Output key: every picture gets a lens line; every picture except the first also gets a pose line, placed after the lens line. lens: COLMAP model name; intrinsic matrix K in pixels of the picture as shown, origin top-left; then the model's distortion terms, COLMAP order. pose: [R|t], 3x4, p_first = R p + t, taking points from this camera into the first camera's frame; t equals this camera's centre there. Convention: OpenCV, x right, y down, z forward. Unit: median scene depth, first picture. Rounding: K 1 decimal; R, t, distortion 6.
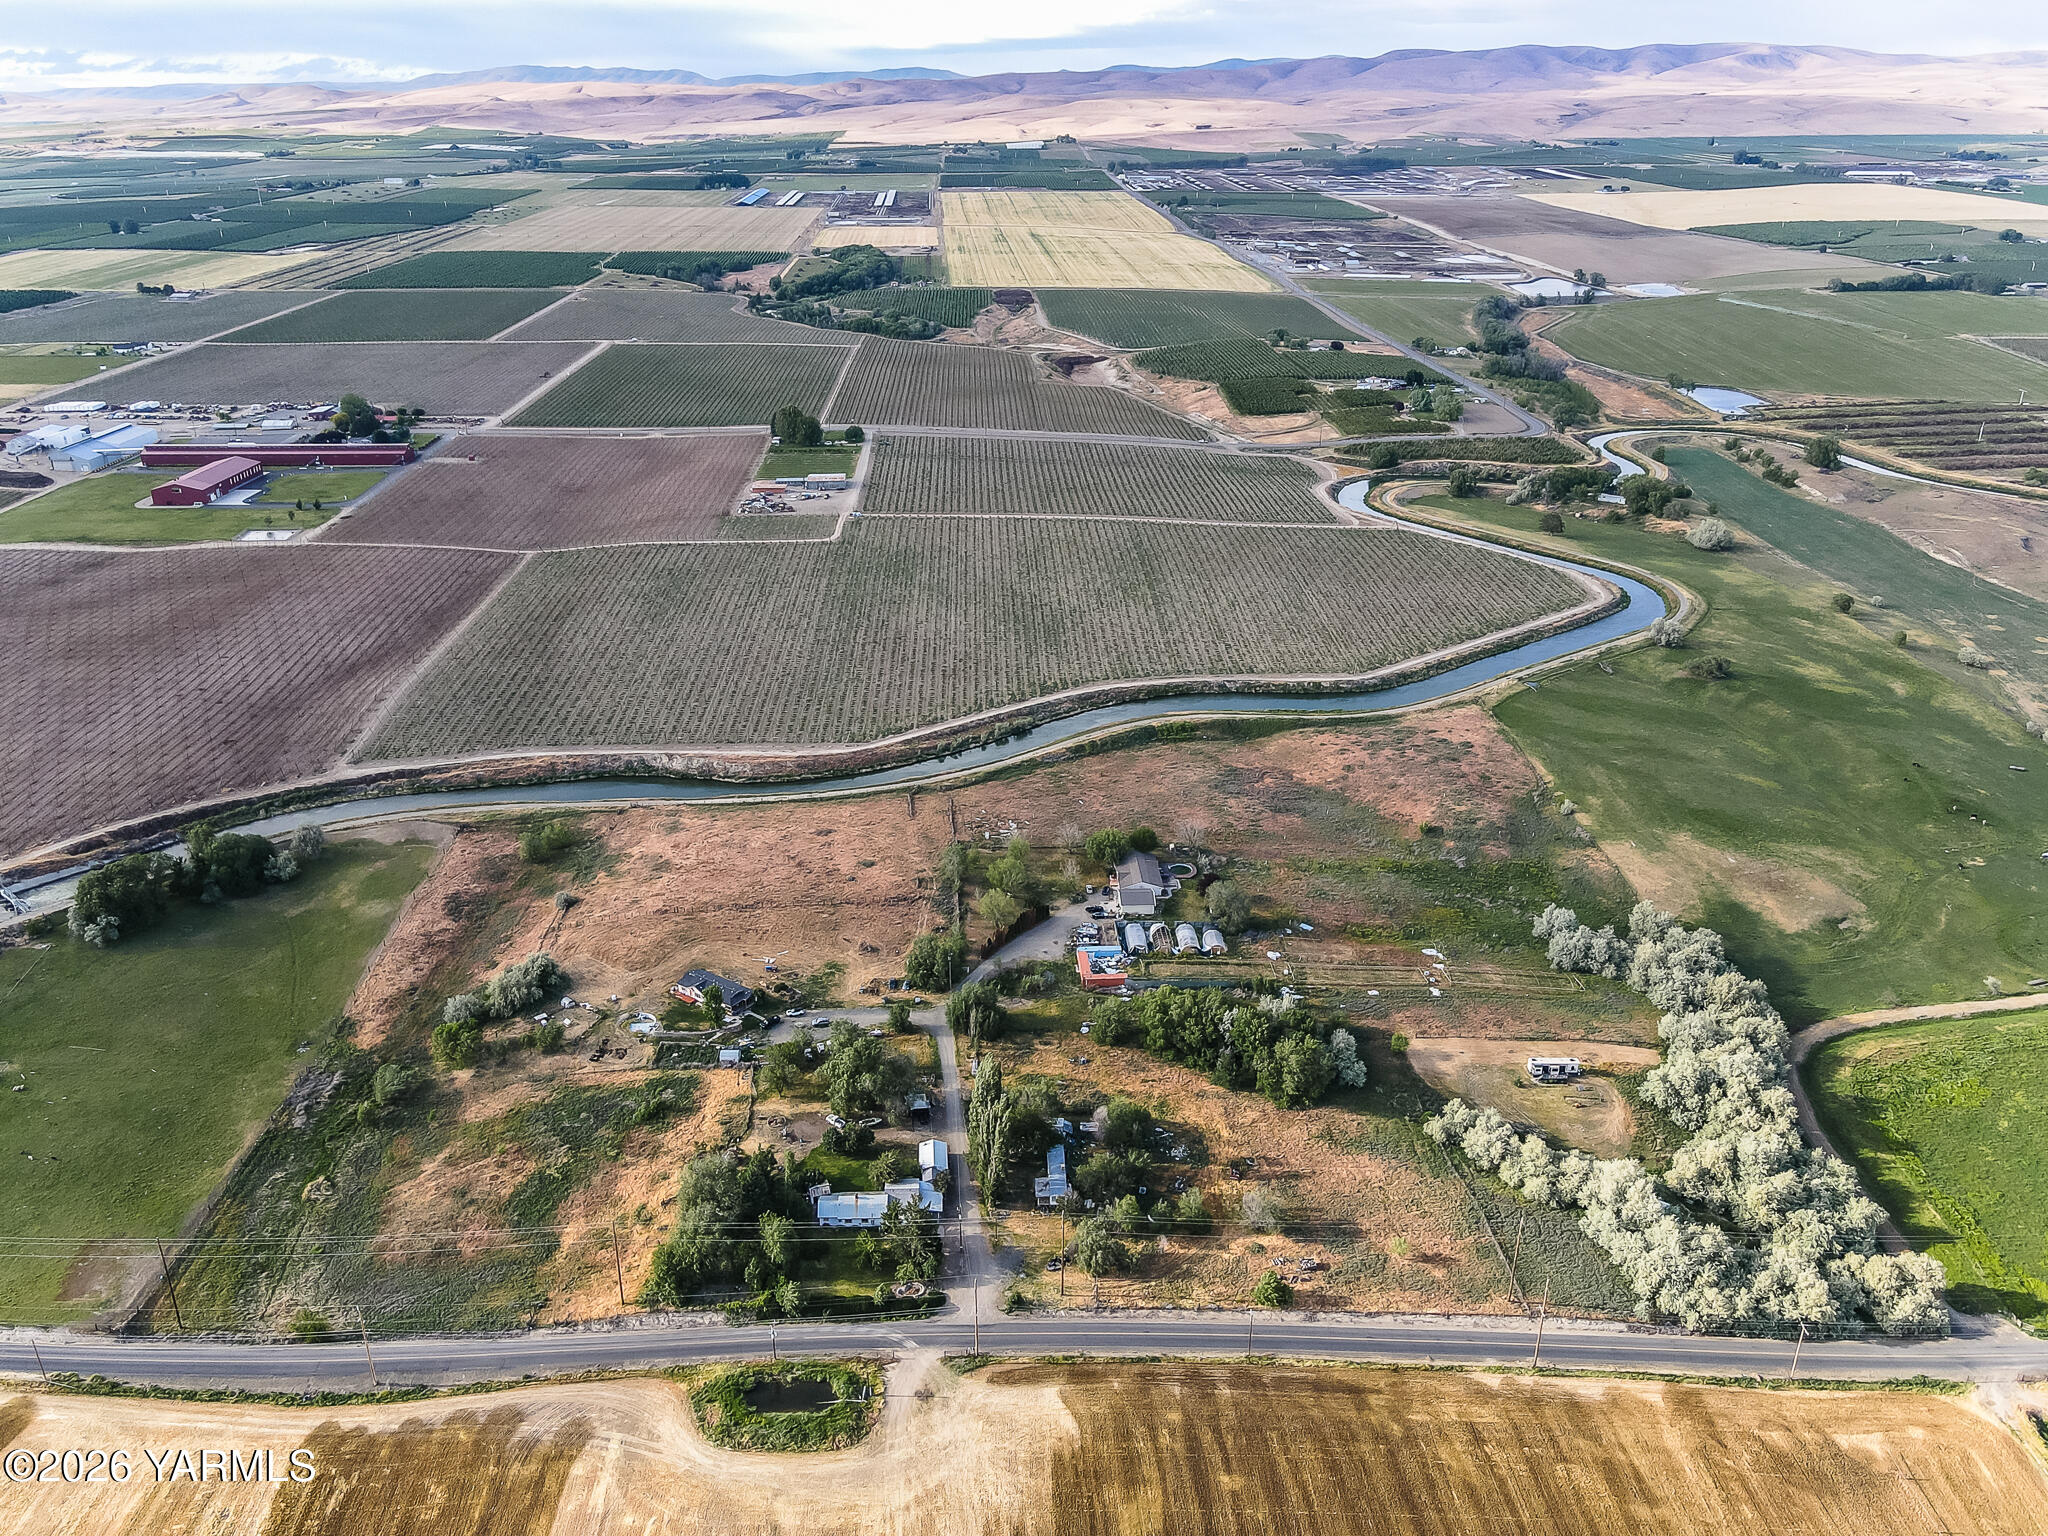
lens RADIAL K [[1519.4, 0, 1023.4], [0, 1519.4, 768.6], [0, 0, 1]] dist [0.005759, 0.028375]
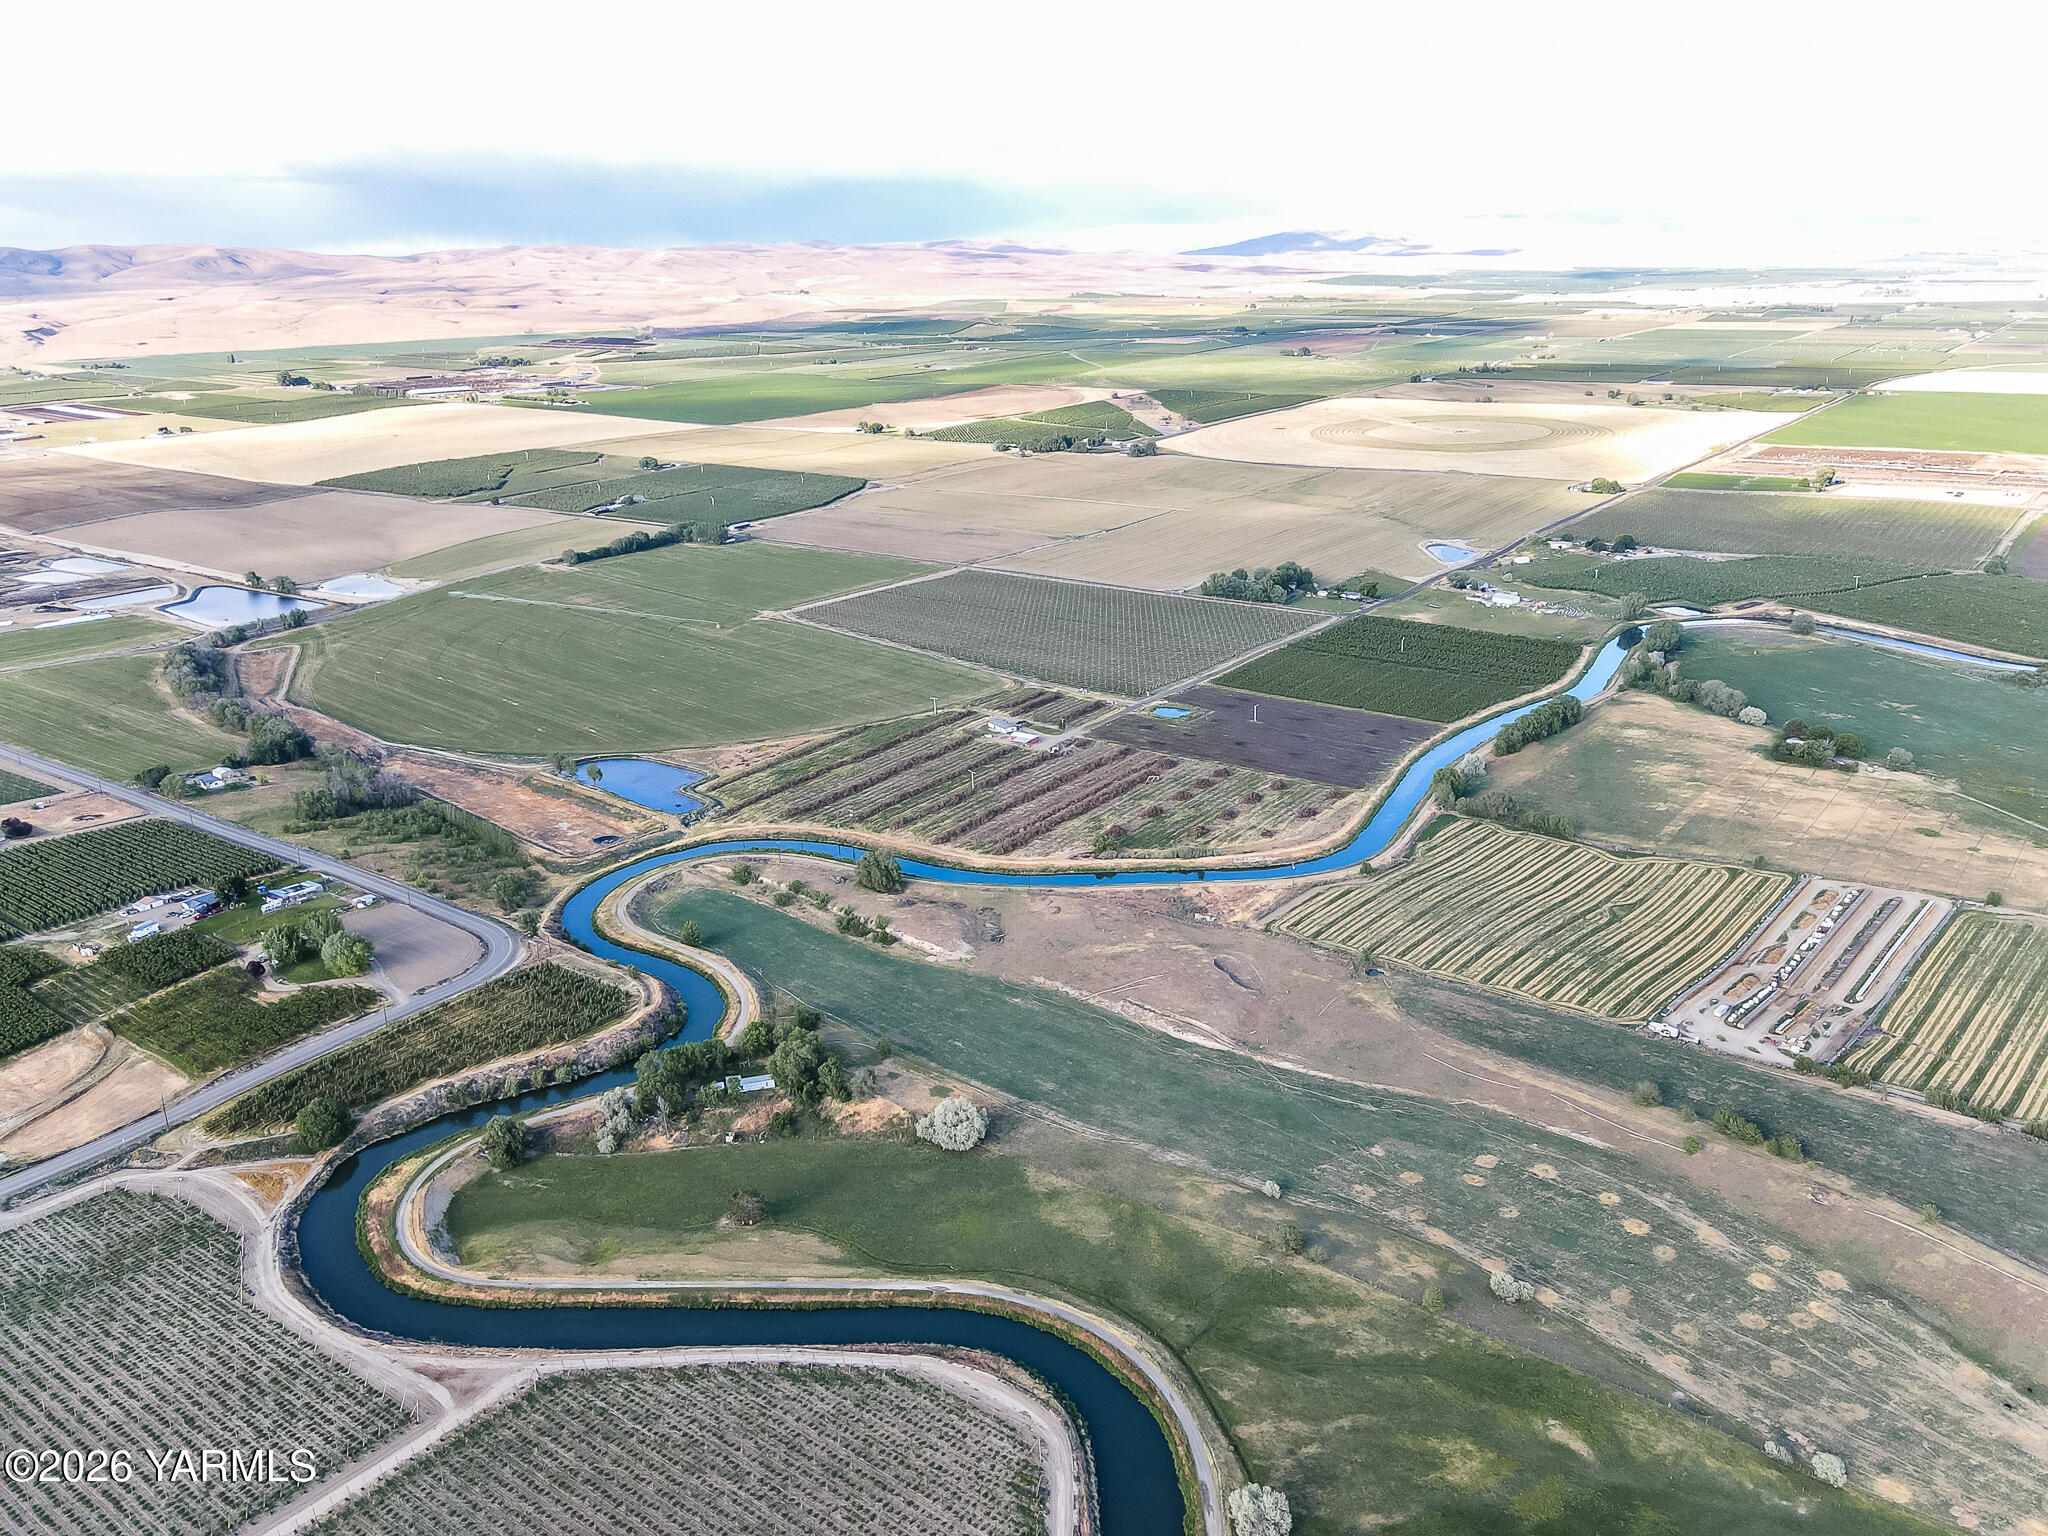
lens RADIAL K [[1693.1, 0, 1023.9], [0, 1693.1, 767.4], [0, 0, 1]] dist [0.037099, 0.003130]
pose [[0.668777, -0.222237, 0.709470, 0.007504], [0.322937, 0.946387, -0.007964, -0.226504], [-0.669663, 0.234440, 0.704691, 0.375469]]
